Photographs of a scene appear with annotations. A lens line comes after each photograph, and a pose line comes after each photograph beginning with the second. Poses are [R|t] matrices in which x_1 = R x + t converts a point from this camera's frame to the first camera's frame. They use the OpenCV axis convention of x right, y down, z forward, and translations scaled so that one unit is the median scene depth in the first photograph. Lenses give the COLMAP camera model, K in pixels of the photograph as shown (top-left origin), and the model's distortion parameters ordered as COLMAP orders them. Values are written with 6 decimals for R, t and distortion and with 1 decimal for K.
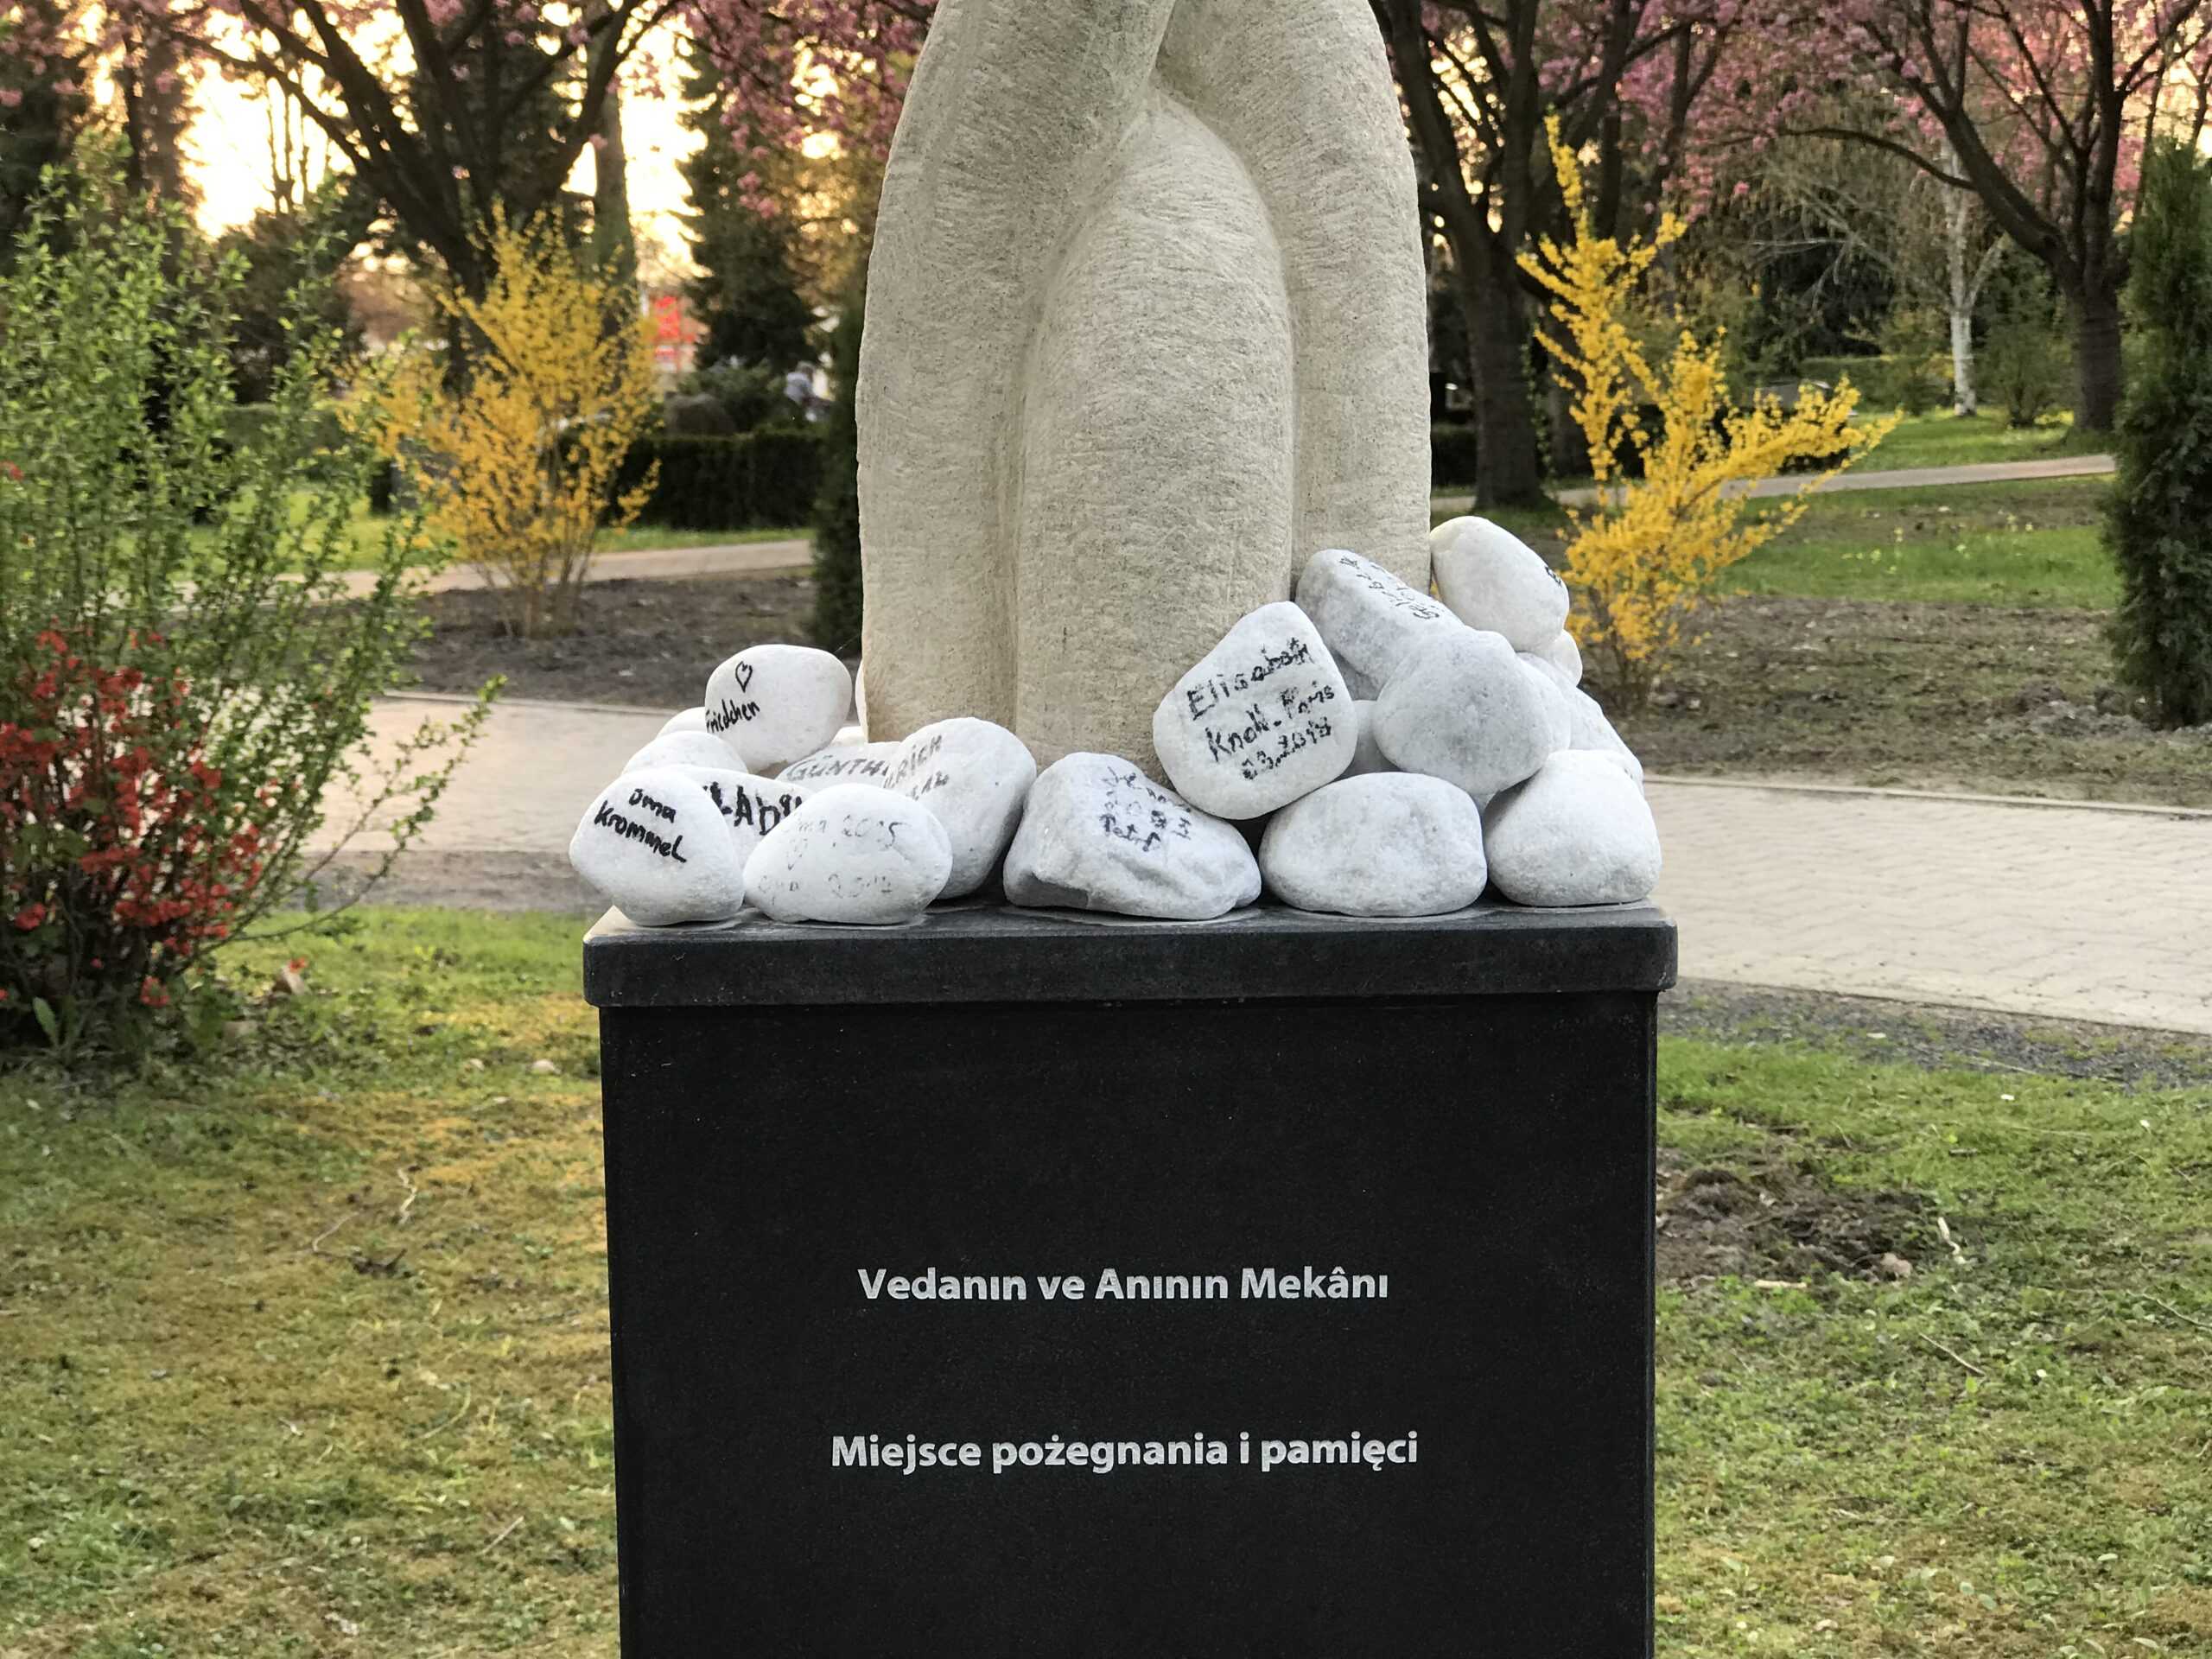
lens RADIAL K [[3641.6, 0, 1106.0], [0, 3641.6, 832.2], [0, 0, 1]] dist [0.035880, 0.000000]
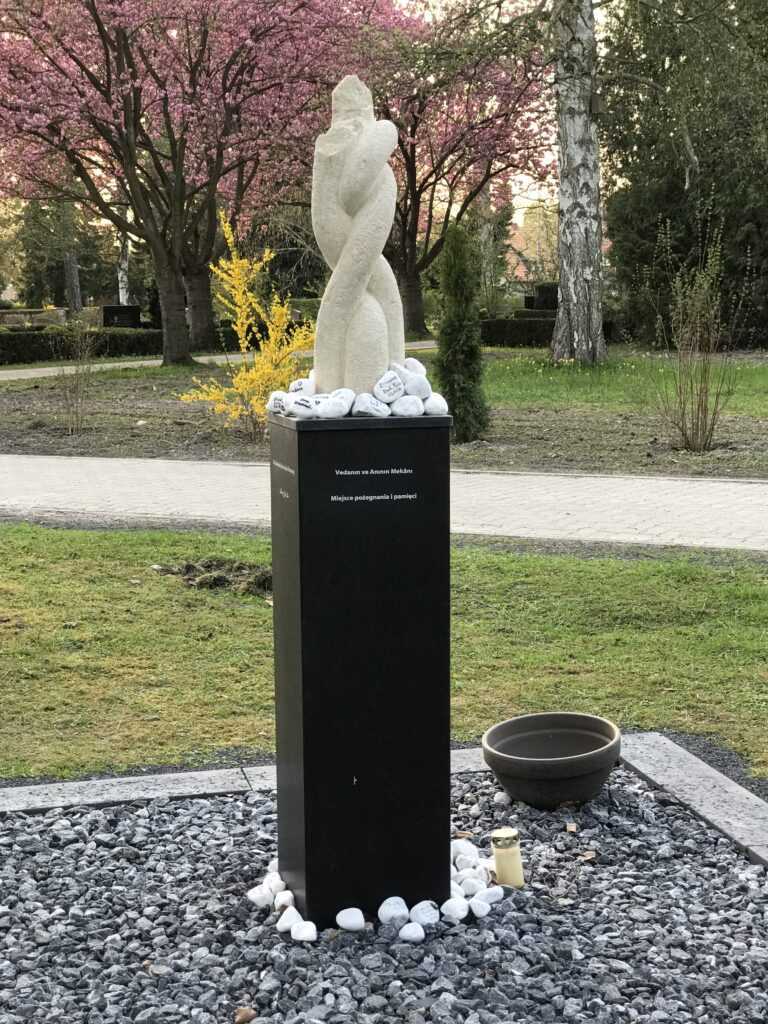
lens RADIAL K [[1685.8, 0, 384.3], [0, 1685.8, 511.3], [0, 0, 1]] dist [0.035880, 0.000000]
pose [[0.968500, -0.025435, 0.247712, -0.066824], [0.026074, 0.999660, 0.000700, 0.017450], [-0.247646, 0.005781, 0.968833, -0.179722]]
